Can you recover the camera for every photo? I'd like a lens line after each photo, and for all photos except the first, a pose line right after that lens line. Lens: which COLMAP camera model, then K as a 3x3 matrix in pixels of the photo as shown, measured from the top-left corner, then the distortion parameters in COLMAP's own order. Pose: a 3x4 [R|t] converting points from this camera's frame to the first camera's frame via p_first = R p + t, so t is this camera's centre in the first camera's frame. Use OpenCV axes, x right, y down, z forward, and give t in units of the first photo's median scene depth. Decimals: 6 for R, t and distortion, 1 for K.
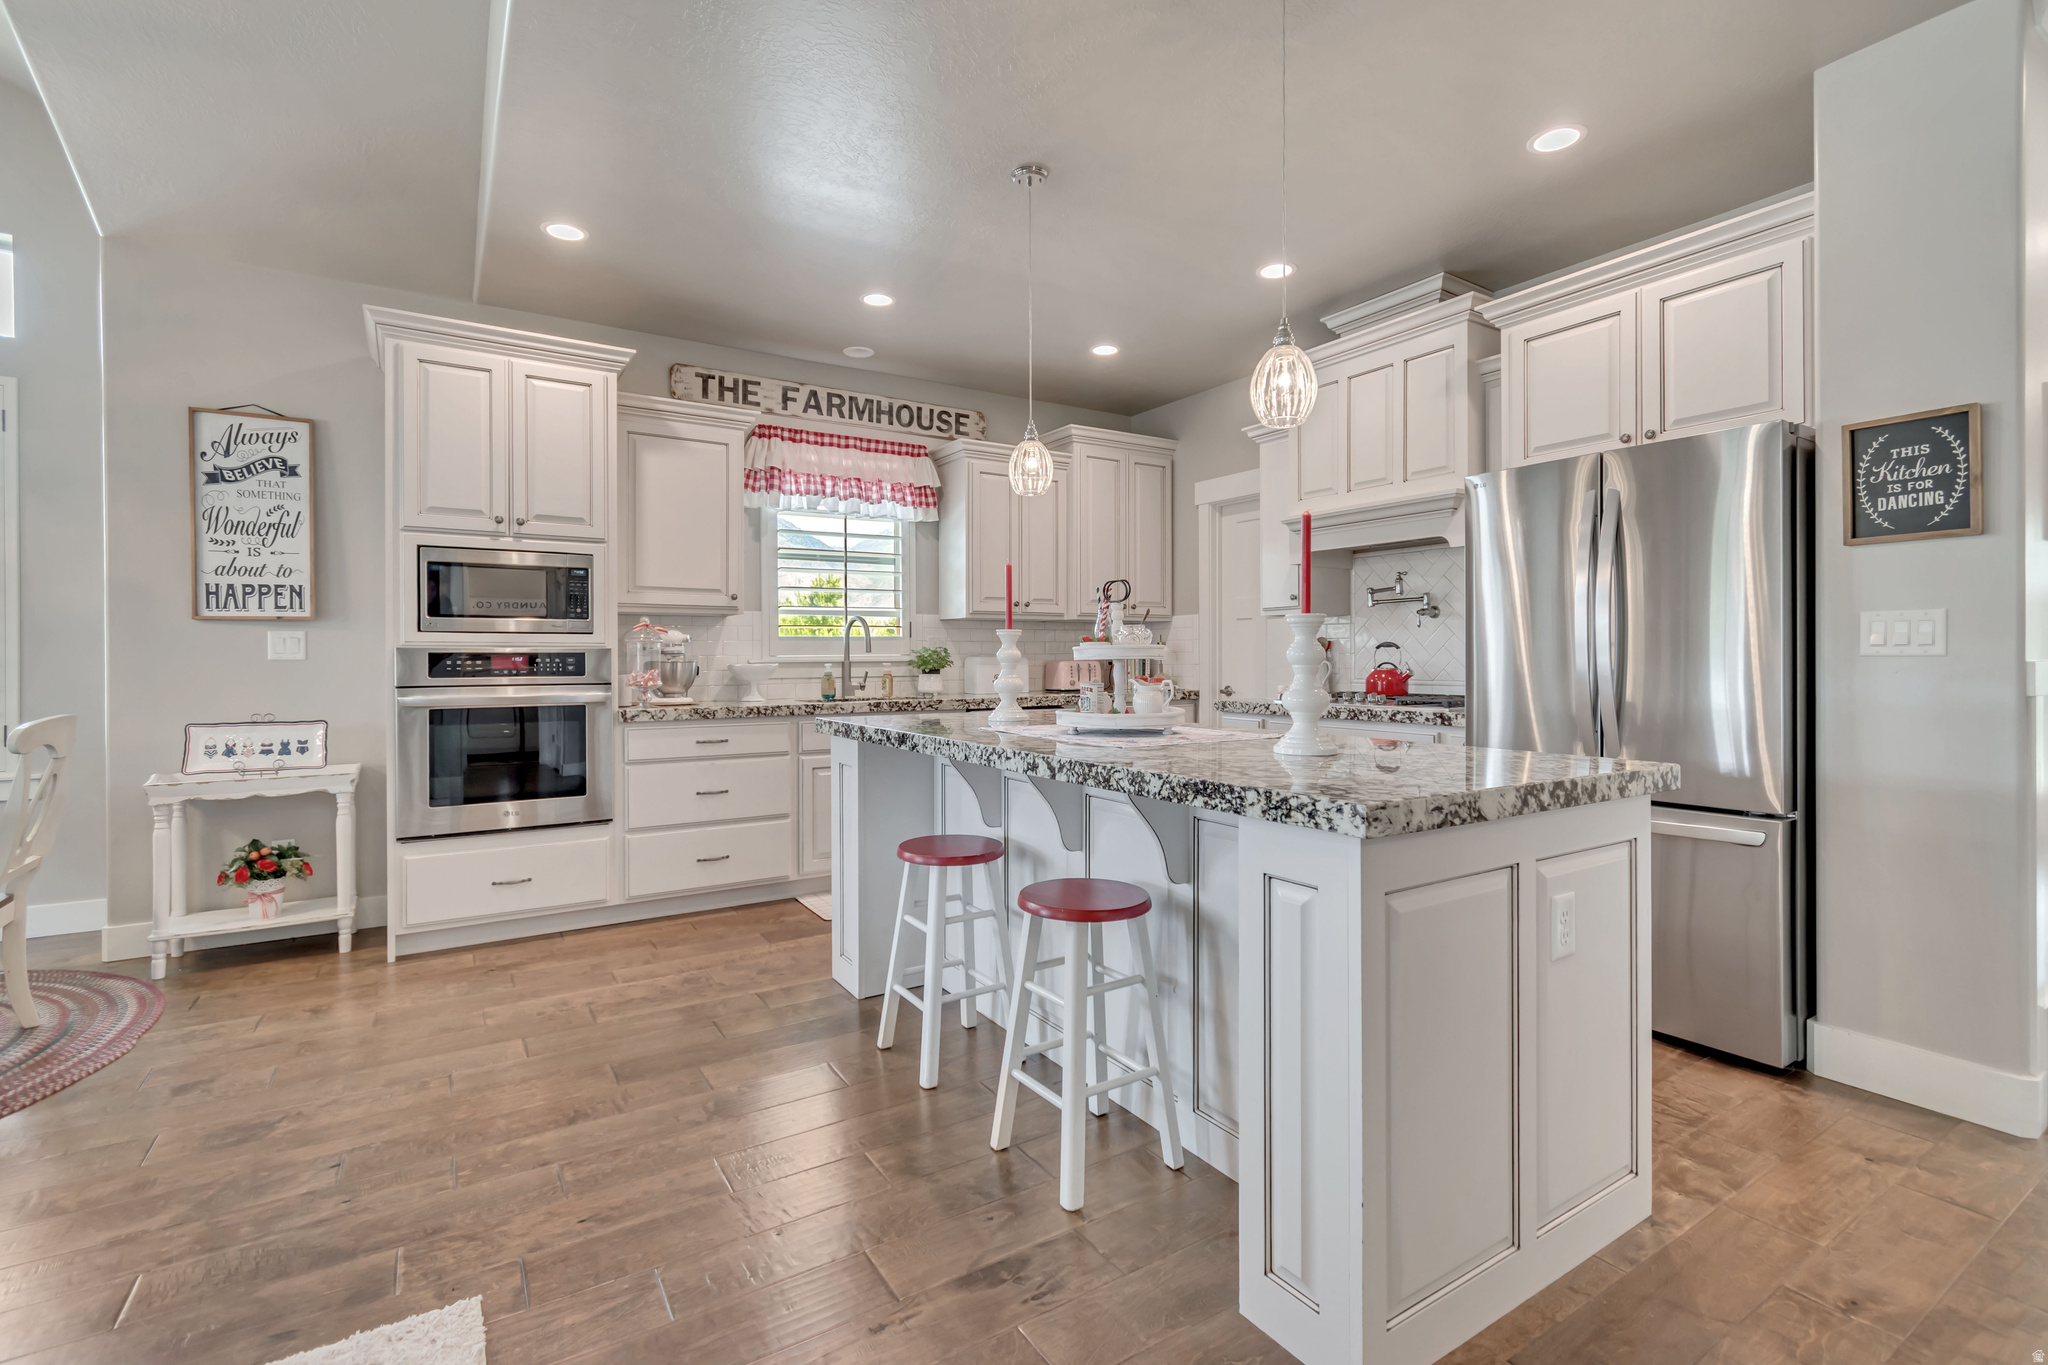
lens RADIAL K [[925.2, 0, 1024.6], [0, 925.2, 658.3], [0, 0, 1]] dist [0.000506, 0.000194]
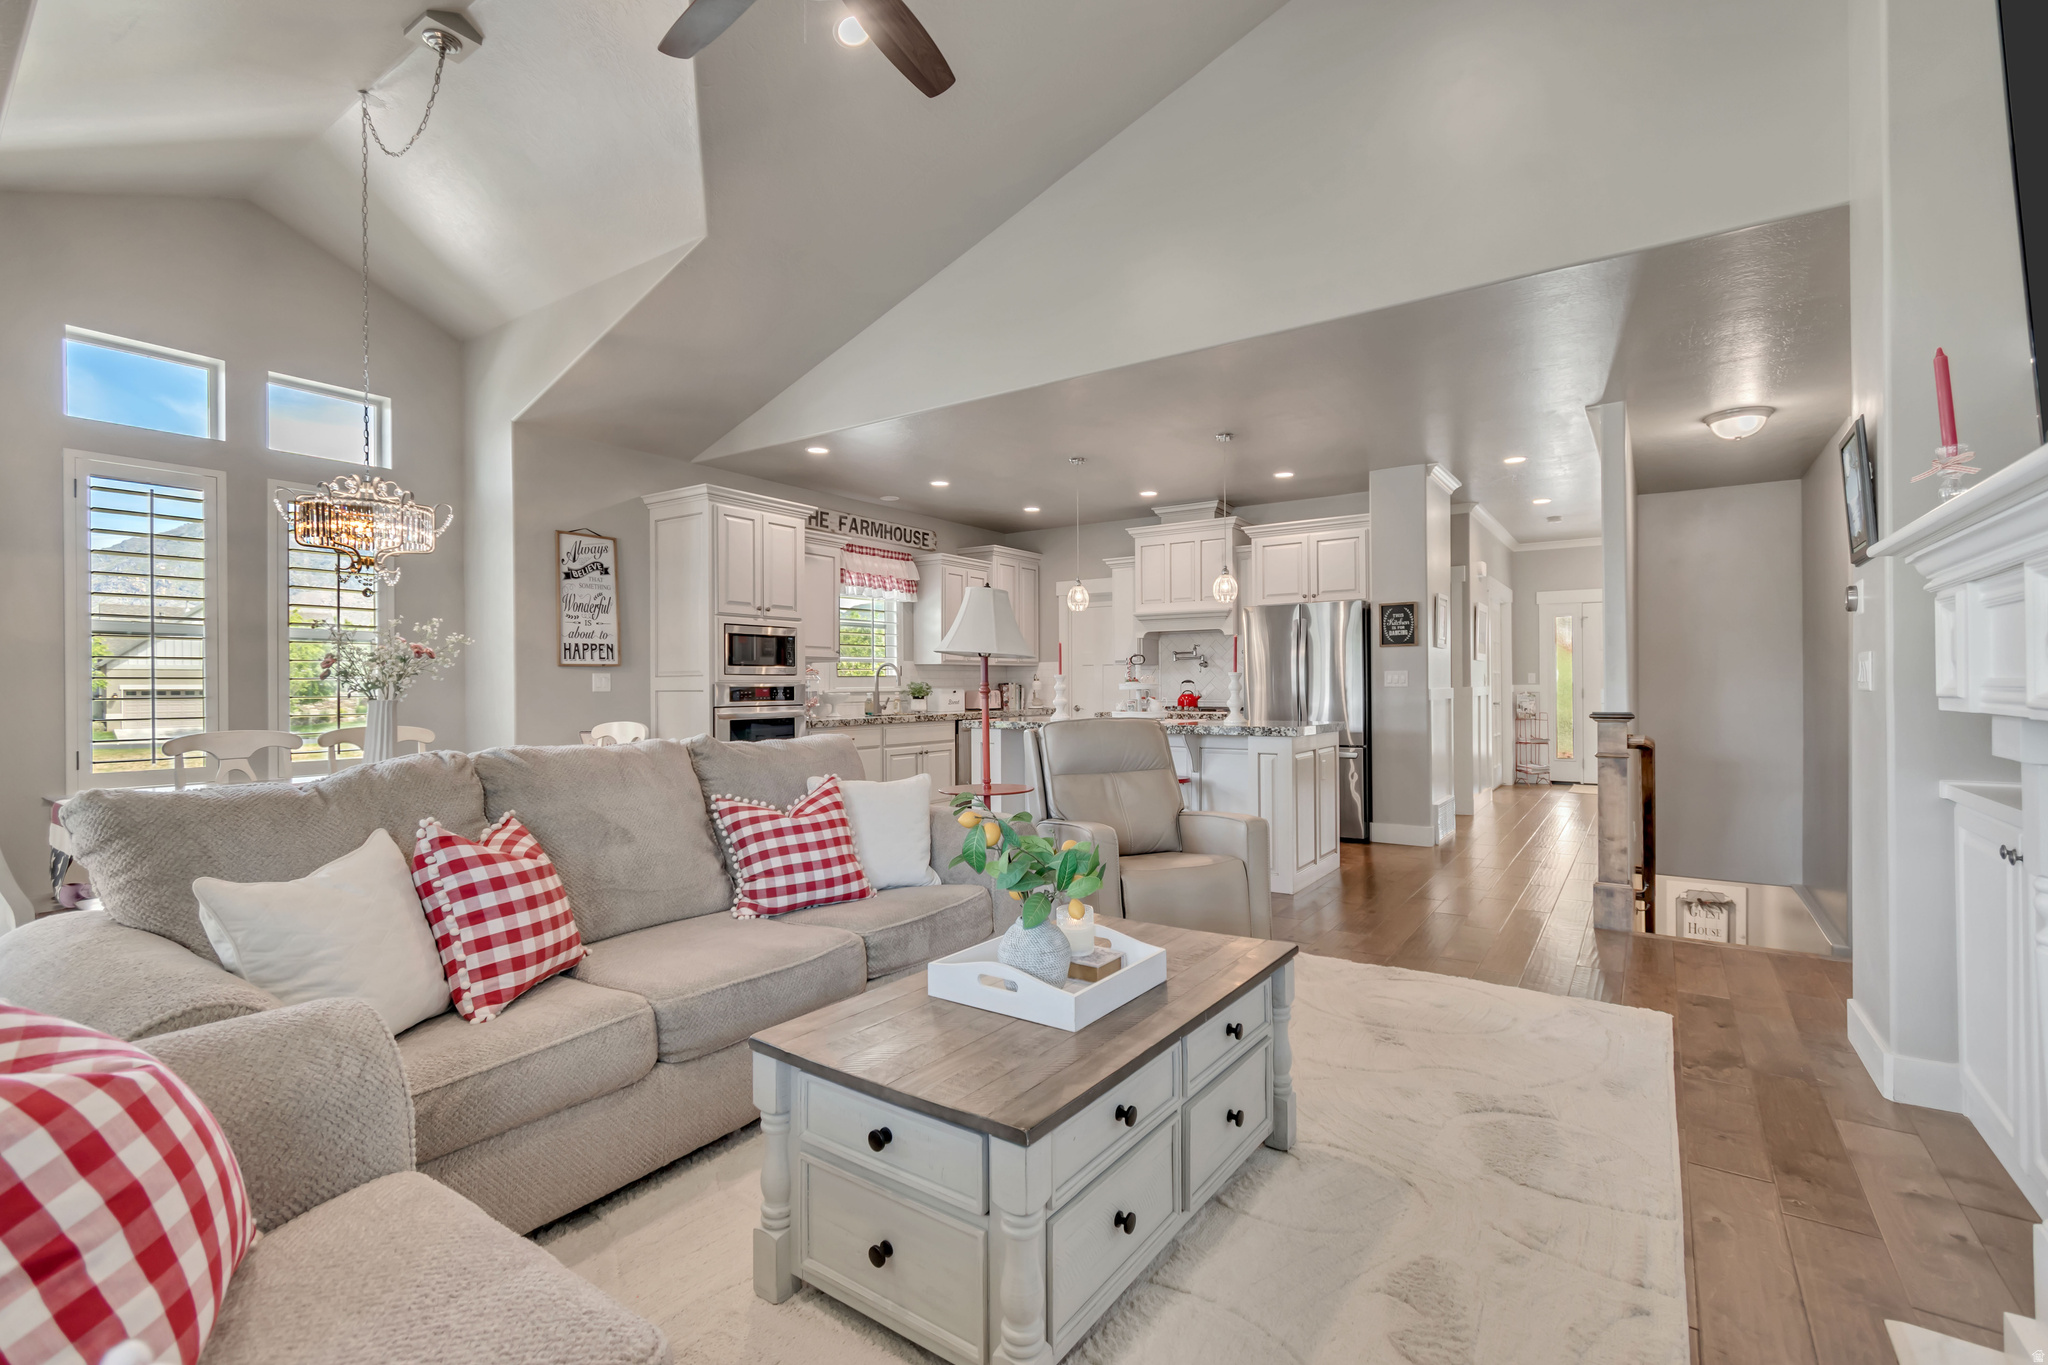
lens RADIAL K [[922.1, 0, 1035.4], [0, 922.1, 684.3], [0, 0, 1]] dist [0.000977, 0.000469]
pose [[0.916573, -0.001371, 0.399866, -0.765453], [0.003381, 0.999985, -0.004320, -0.001565], [-0.399854, 0.005312, 0.916563, -0.734887]]
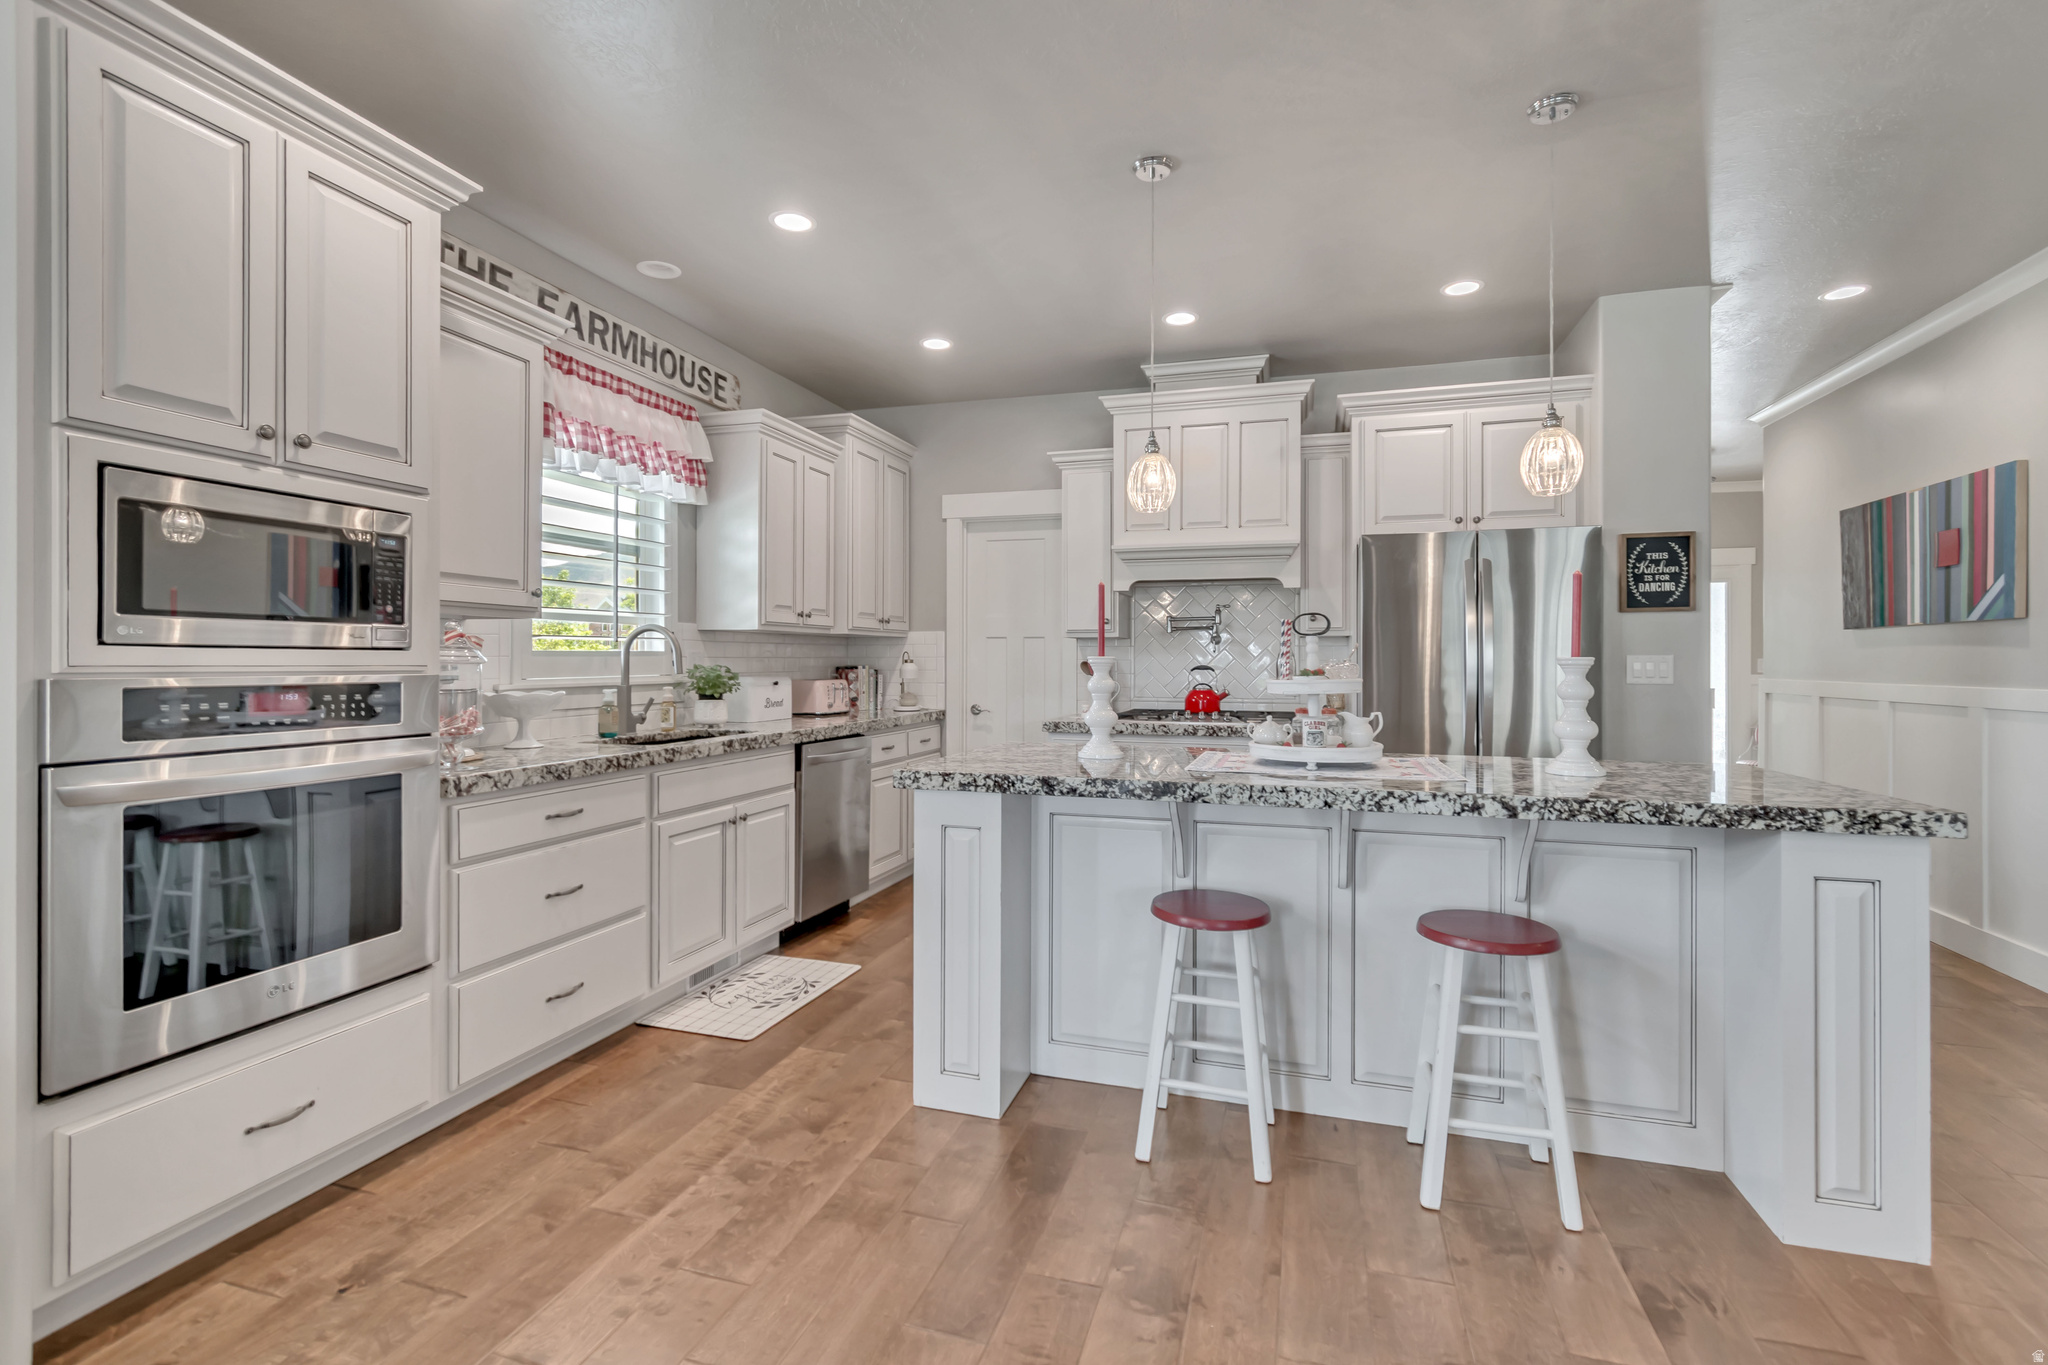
lens RADIAL K [[926.6, 0, 1030.4], [0, 926.6, 661.2], [0, 0, 1]] dist [0.002547, -0.000203]
pose [[0.757342, 0.005968, 0.652991, -0.571323], [-0.004903, 0.999982, -0.003453, -0.020018], [-0.653000, -0.000587, 0.757357, 0.314149]]
